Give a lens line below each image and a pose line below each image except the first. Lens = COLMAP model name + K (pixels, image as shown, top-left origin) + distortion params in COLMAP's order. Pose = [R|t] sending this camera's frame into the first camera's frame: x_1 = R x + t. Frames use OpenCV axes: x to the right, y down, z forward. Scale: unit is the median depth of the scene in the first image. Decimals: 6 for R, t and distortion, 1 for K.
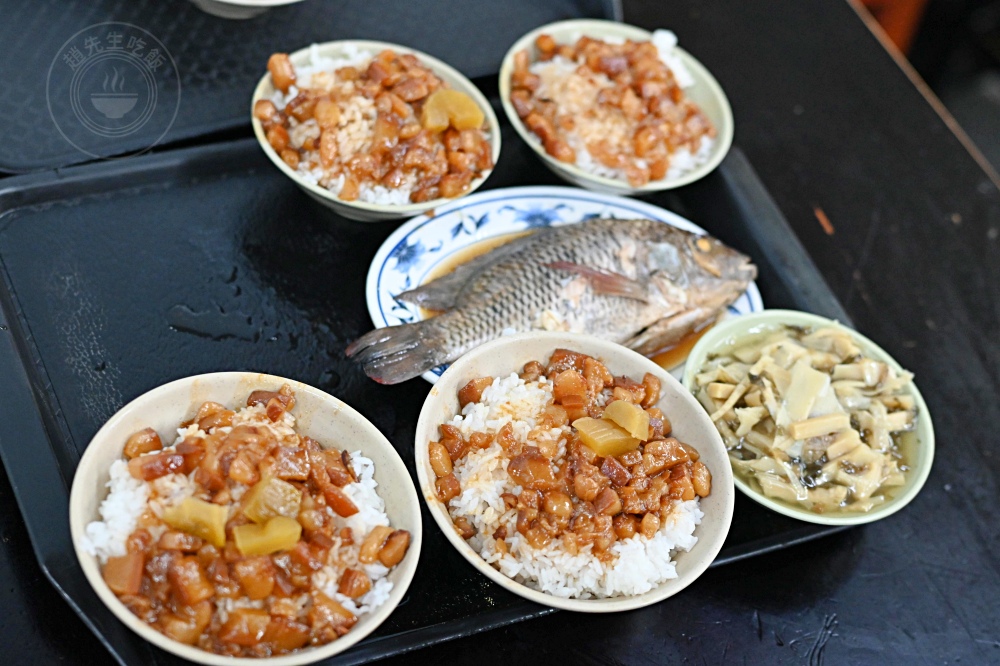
lens RADIAL K [[2151.4, 0, 500.0], [0, 2151.4, 333.0], [0, 0, 1]] dist [-0.002436, 0.022686]
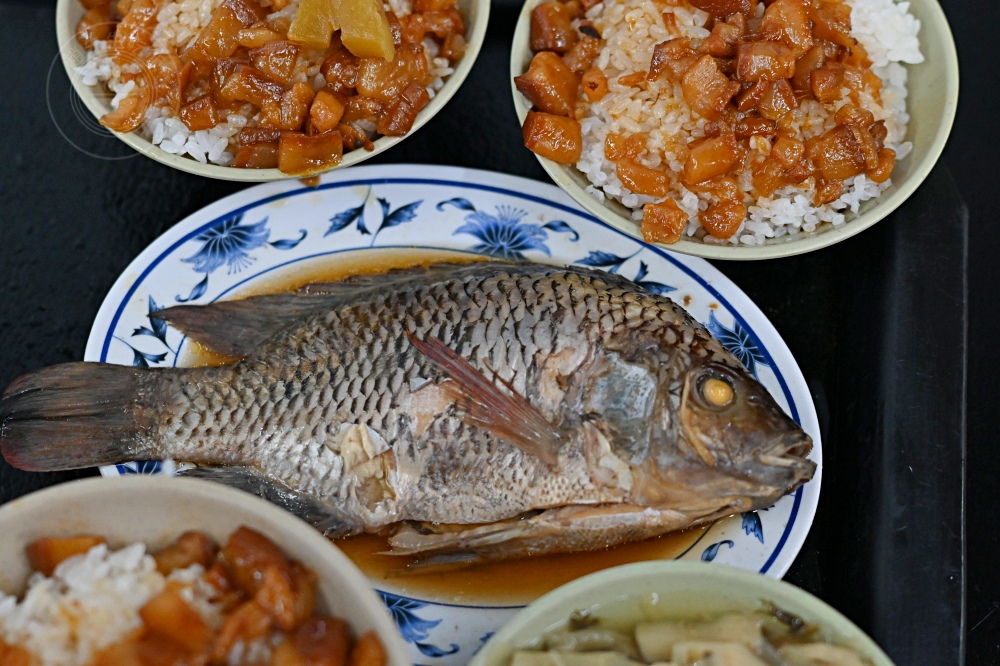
lens RADIAL K [[2151.4, 0, 500.0], [0, 2151.4, 333.0], [0, 0, 1]] dist [-0.002436, 0.022686]
pose [[0.826775, 0.331373, -0.454572, 0.289405], [-0.236019, 0.937855, 0.254405, -0.178242], [0.510626, -0.103048, 0.853606, 0.543871]]
